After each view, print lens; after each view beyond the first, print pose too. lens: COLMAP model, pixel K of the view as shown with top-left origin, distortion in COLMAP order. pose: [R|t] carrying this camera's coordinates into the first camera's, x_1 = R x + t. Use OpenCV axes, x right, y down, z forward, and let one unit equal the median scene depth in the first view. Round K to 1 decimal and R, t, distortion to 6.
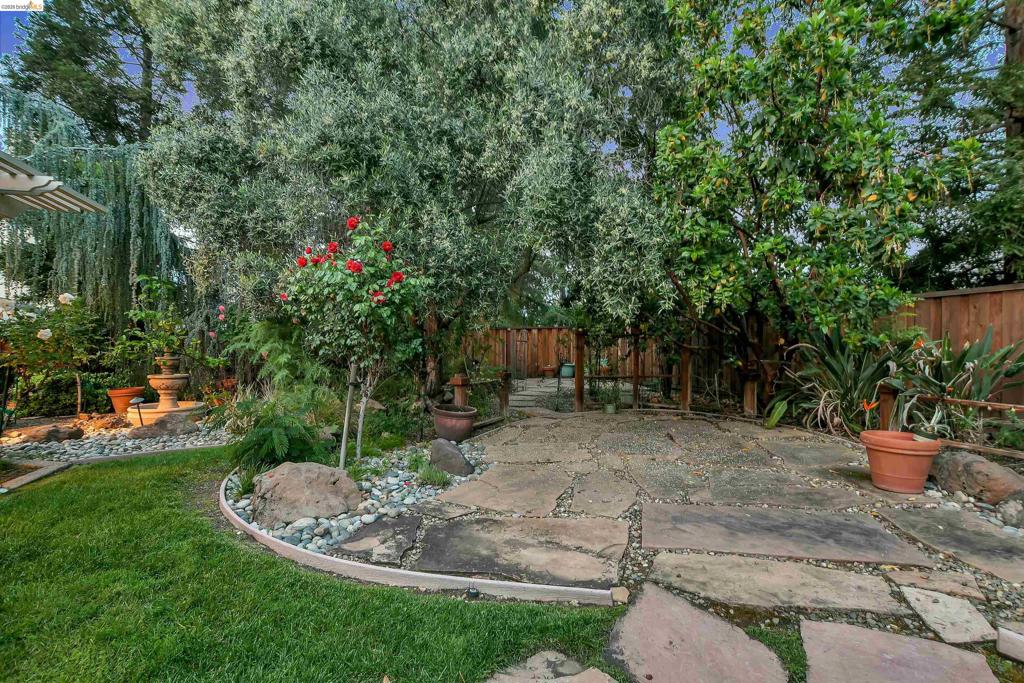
lens RADIAL K [[484.8, 0, 503.4], [0, 484.8, 349.8], [0, 0, 1]] dist [-0.026810, 0.004331]
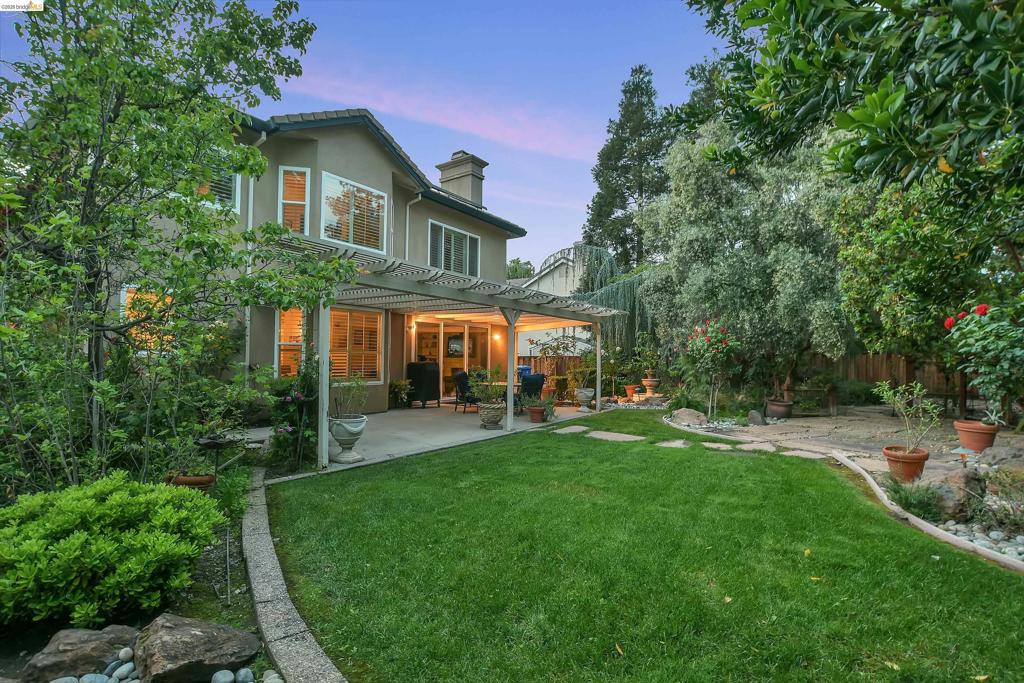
lens RADIAL K [[484.8, 0, 507.3], [0, 484.8, 346.4], [0, 0, 1]] dist [-0.026810, 0.004331]
pose [[0.617627, -0.011865, -0.786382, 0.804368], [-0.017843, 0.999417, -0.029093, -0.022291], [0.786269, 0.032000, 0.617055, -1.112502]]
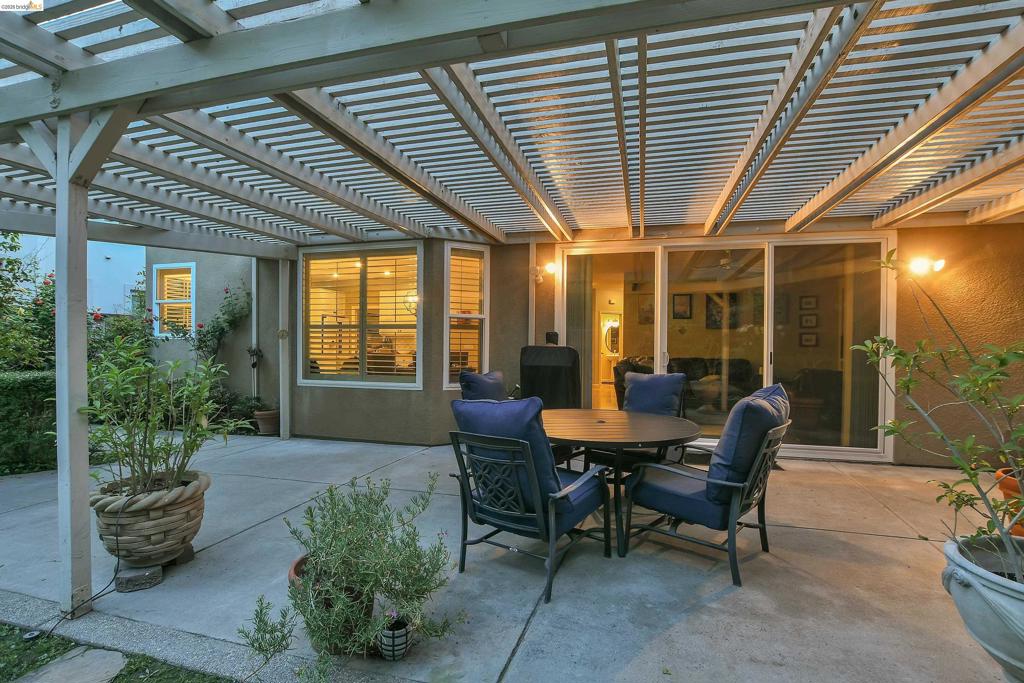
lens RADIAL K [[484.8, 0, 505.3], [0, 484.8, 347.7], [0, 0, 1]] dist [-0.026810, 0.004331]
pose [[-0.545040, -0.001042, -0.838410, -0.423172], [-0.013637, 0.999878, 0.007623, -0.011899], [0.838299, 0.015588, -0.544987, 0.523511]]
